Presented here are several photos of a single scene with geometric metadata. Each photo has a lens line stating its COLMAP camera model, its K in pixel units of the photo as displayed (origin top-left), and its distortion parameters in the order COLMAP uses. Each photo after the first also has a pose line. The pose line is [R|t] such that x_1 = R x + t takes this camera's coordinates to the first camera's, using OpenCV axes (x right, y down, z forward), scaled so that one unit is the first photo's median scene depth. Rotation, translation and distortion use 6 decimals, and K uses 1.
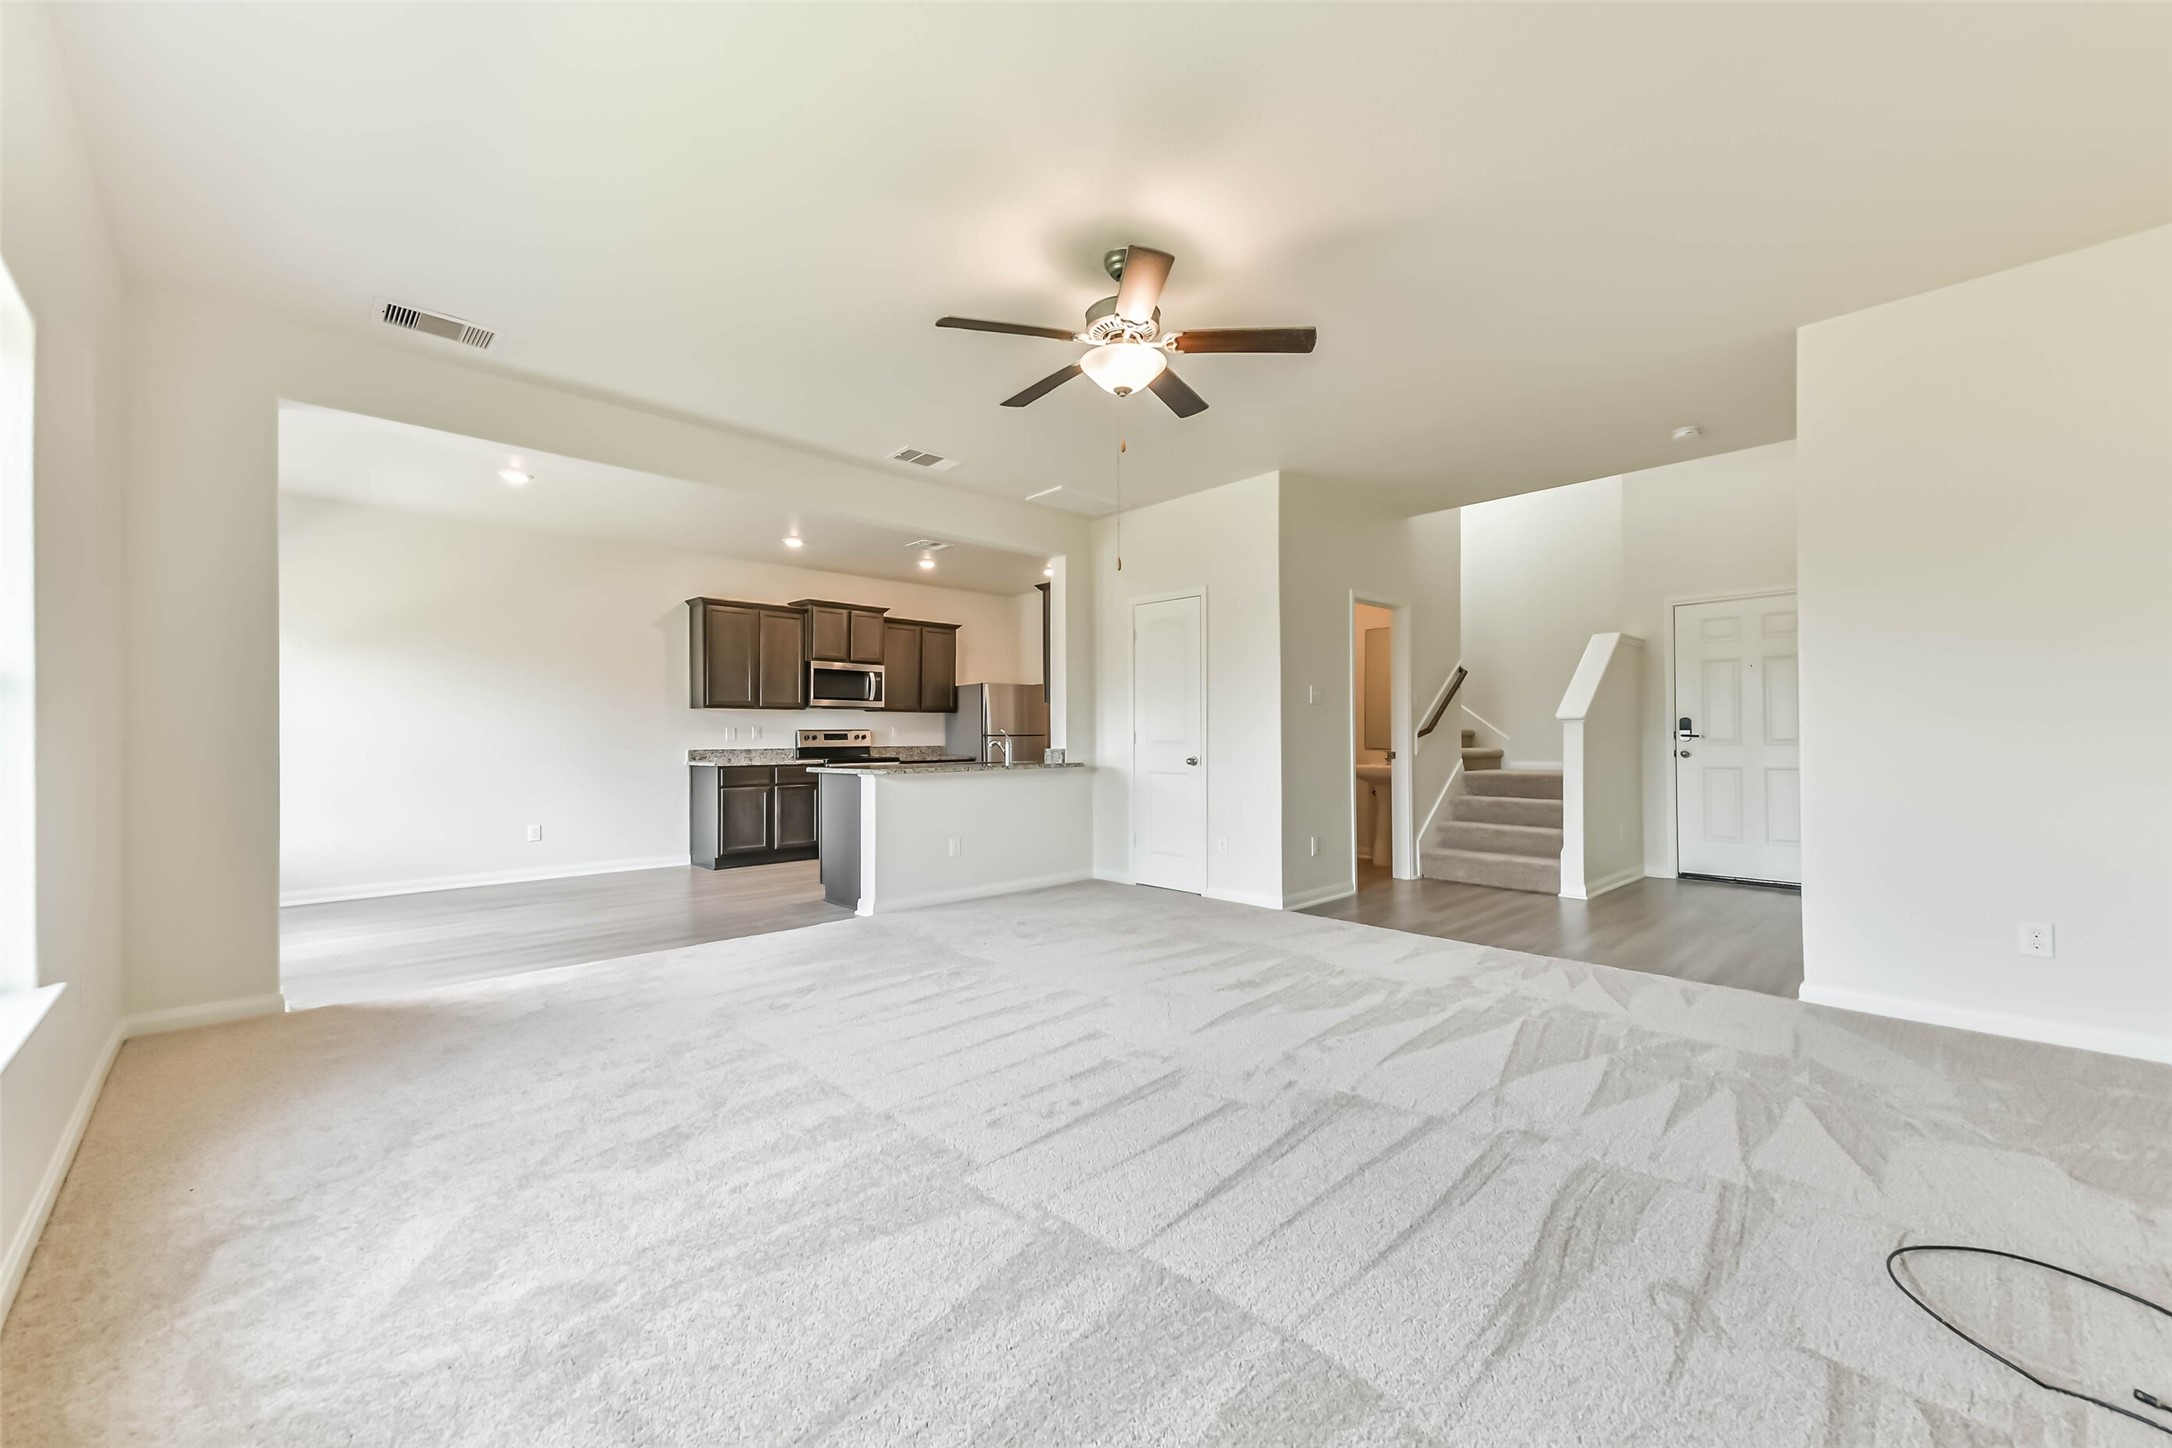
lens RADIAL K [[849.5, 0, 1086.0], [0, 849.5, 724.0], [0, 0, 1]] dist [0.018785, -0.000007]
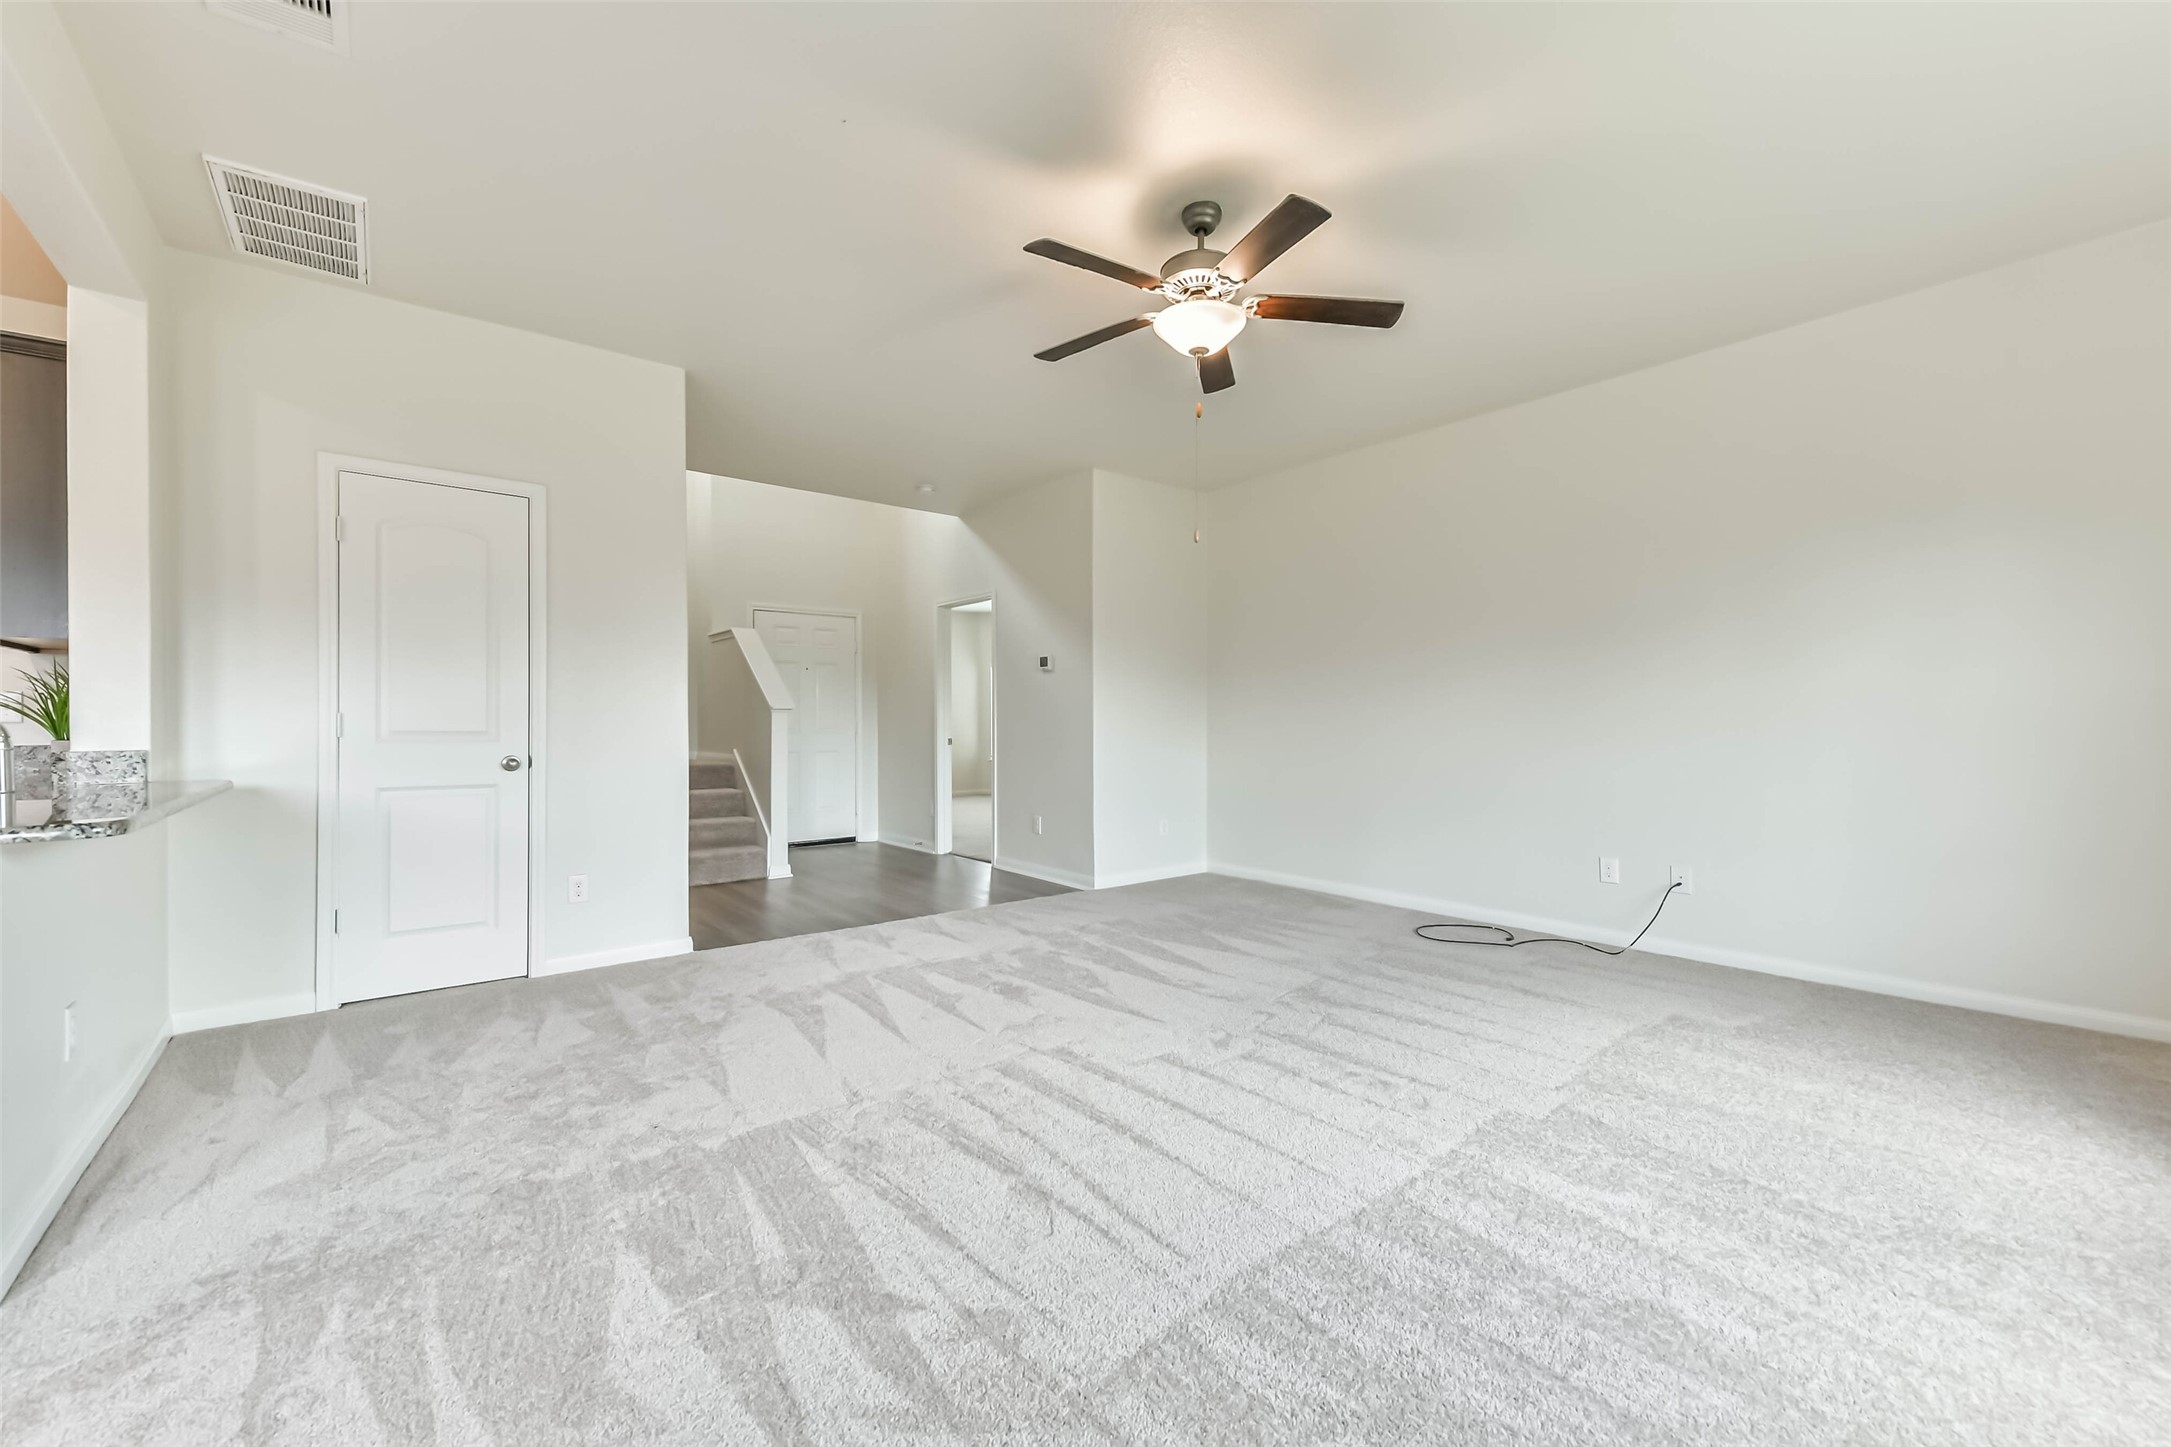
lens RADIAL K [[878.0, 0, 1085.5], [0, 878.0, 723.5], [0, 0, 1]] dist [0.036508, 0.000022]
pose [[0.075944, 0.007388, 0.997085, -0.907019], [-0.013447, 0.999889, -0.006384, 0.022884], [-0.997021, -0.012922, 0.076035, 1.008783]]
